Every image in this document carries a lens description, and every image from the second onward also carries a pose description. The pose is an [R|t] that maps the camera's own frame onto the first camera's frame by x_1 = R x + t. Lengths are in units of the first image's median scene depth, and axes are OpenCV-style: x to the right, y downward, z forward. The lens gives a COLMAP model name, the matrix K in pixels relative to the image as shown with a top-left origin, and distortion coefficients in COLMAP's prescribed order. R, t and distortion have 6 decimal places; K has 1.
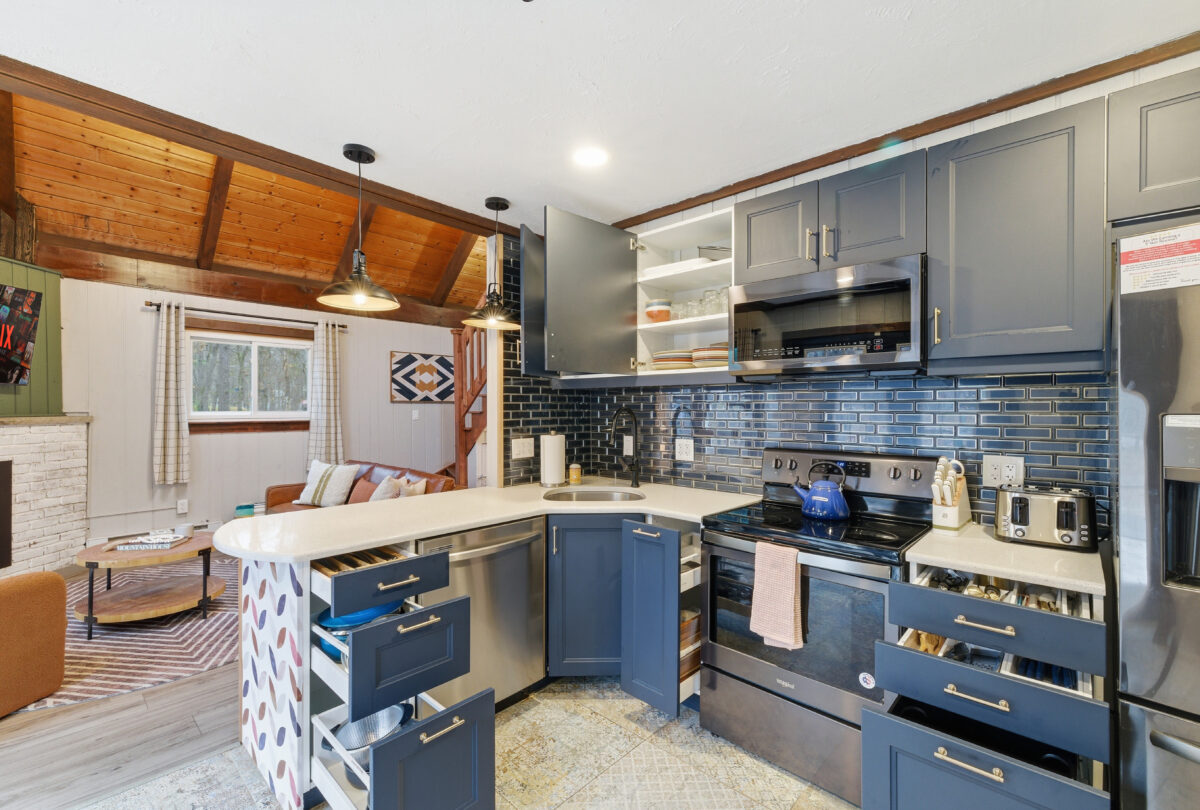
lens RADIAL K [[514.9, 0, 596.9], [0, 514.9, 416.3], [0, 0, 1]] dist [0.009725, -0.000582]
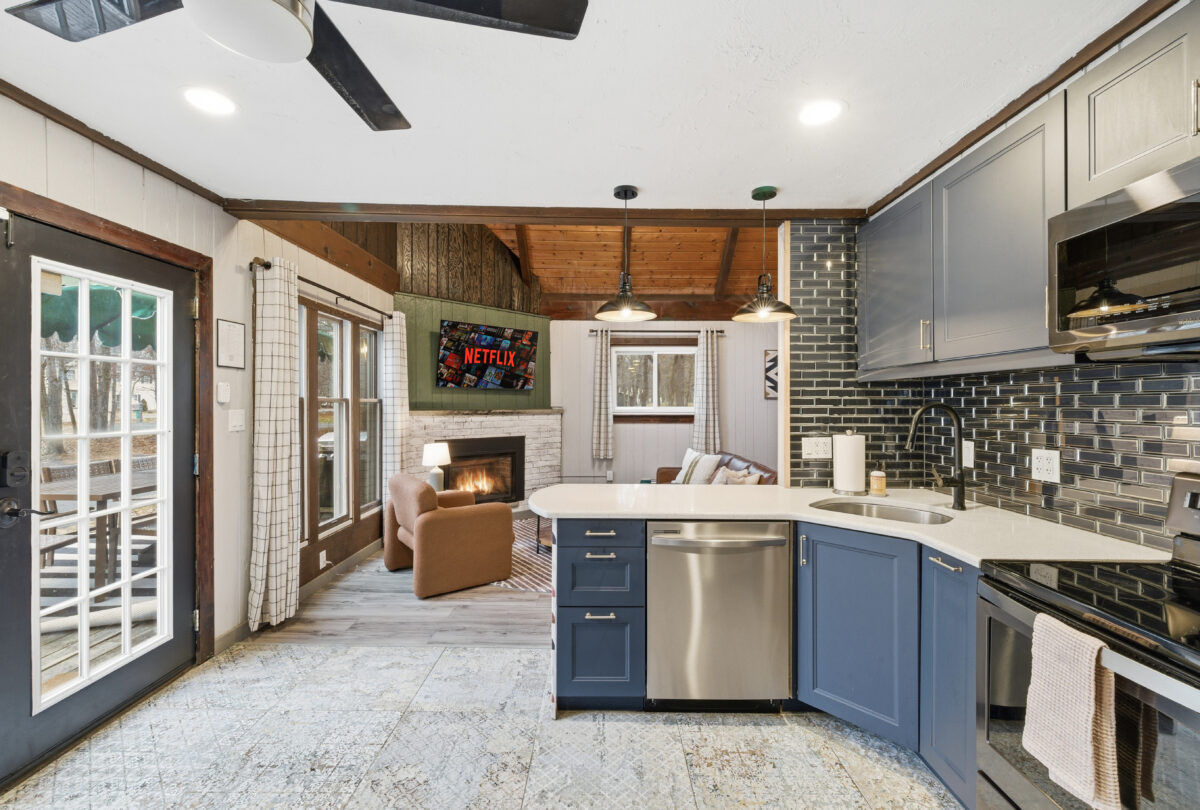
lens RADIAL K [[506.5, 0, 602.6], [0, 506.5, 410.0], [0, 0, 1]] dist [0.002657, -0.000109]
pose [[0.681314, 0.009301, -0.731932, 0.192099], [-0.013210, 0.999913, 0.000410, -0.000469], [0.731872, 0.009389, 0.681378, 0.083959]]
